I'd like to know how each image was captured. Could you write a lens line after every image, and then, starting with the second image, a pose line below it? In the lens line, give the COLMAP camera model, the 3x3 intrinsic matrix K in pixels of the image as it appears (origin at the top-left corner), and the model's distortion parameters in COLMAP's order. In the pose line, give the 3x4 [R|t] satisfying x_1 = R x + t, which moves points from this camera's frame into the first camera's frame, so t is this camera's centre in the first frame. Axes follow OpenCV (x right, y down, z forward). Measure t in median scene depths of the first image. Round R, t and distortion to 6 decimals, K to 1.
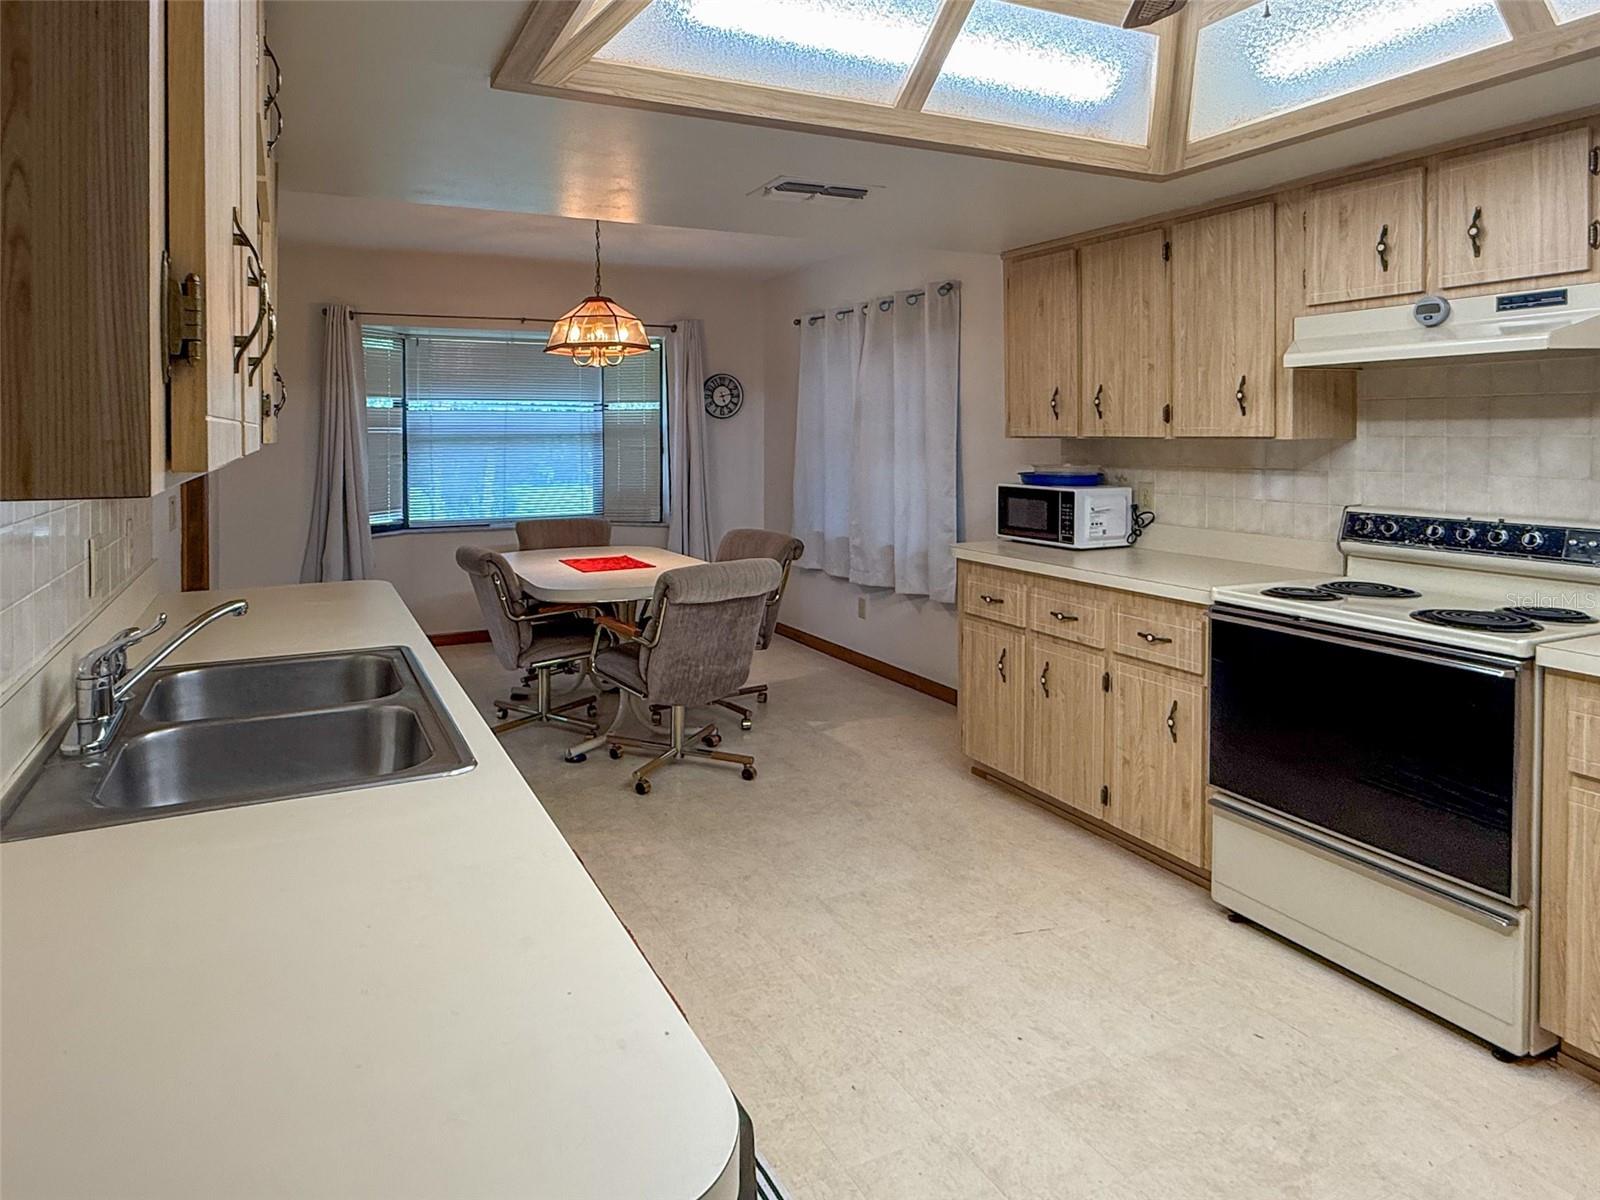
lens RADIAL K [[1028.4, 0, 800.0], [0, 1028.4, 600.0], [0, 0, 1]] dist [-0.003692, -0.000278]
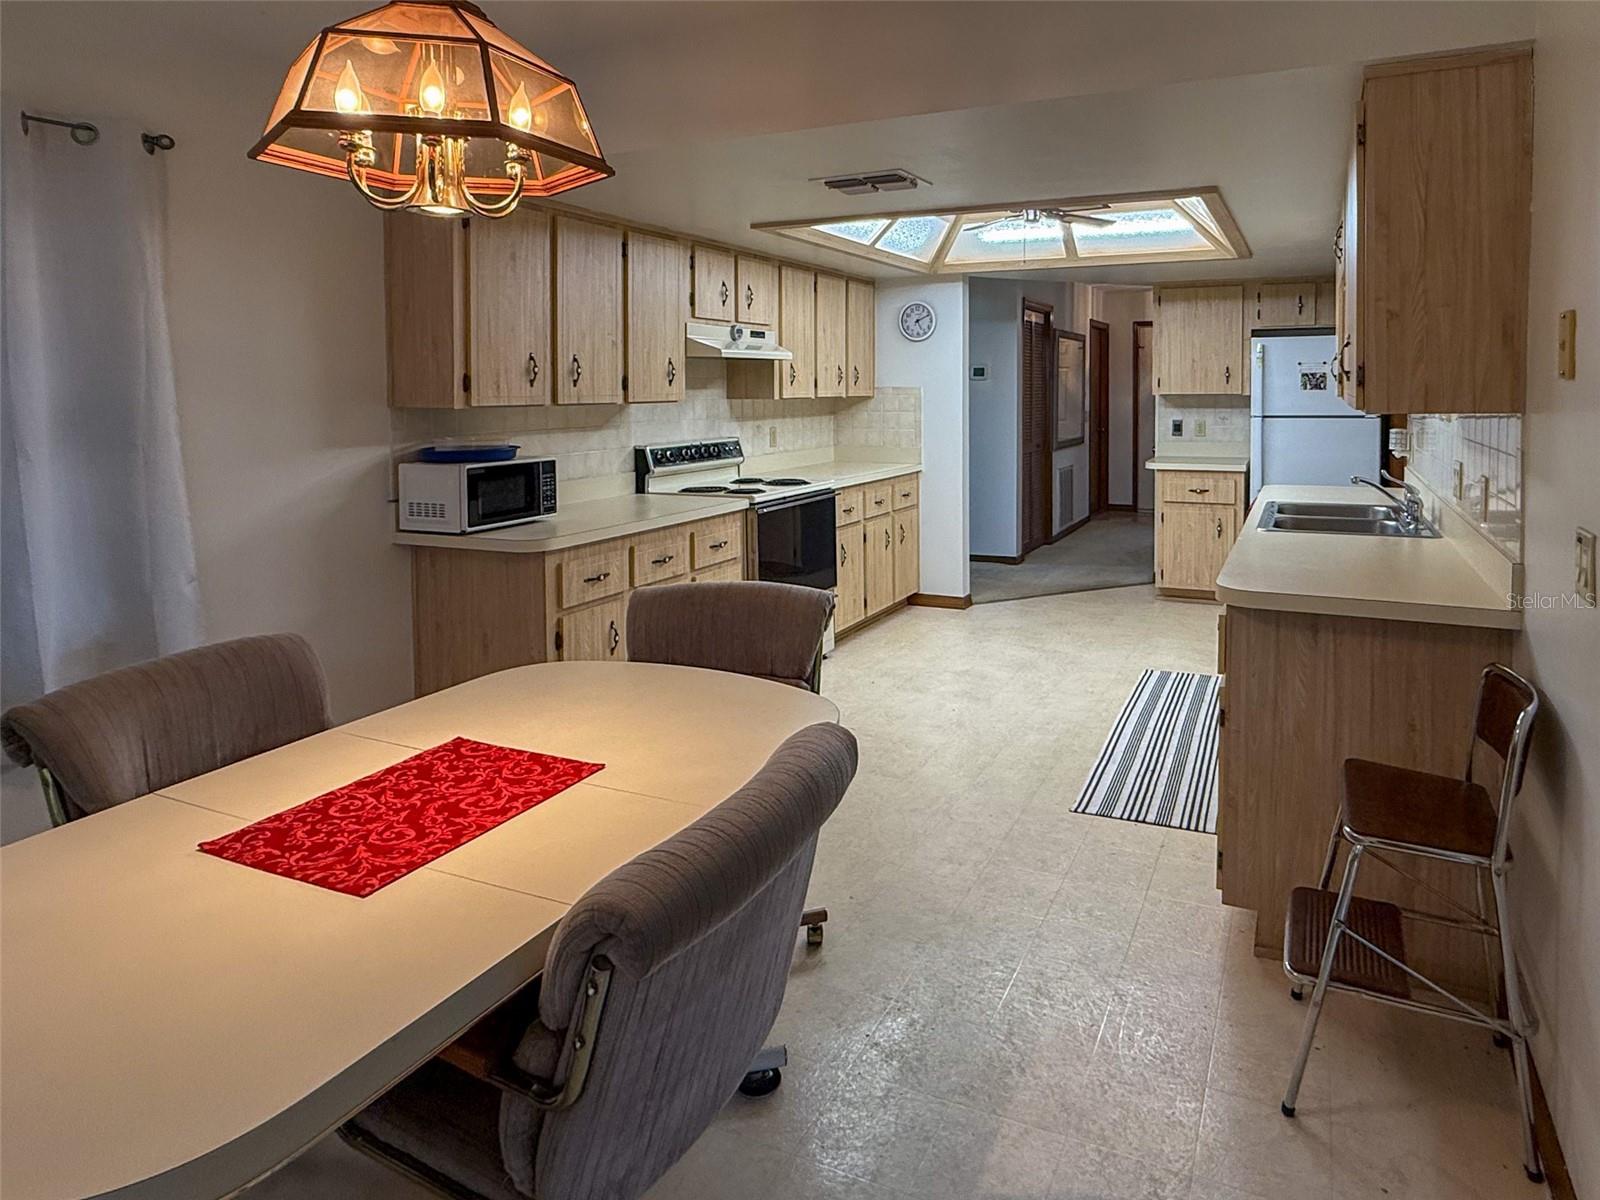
lens RADIAL K [[1007.1, 0, 800.0], [0, 1007.1, 600.0], [0, 0, 1]] dist [0.024463, 0.000479]
pose [[-0.621273, -0.147617, 0.769565, -0.768921], [0.143746, 0.943959, 0.297116, -0.273330], [-0.770297, 0.295212, -0.565237, 1.647526]]
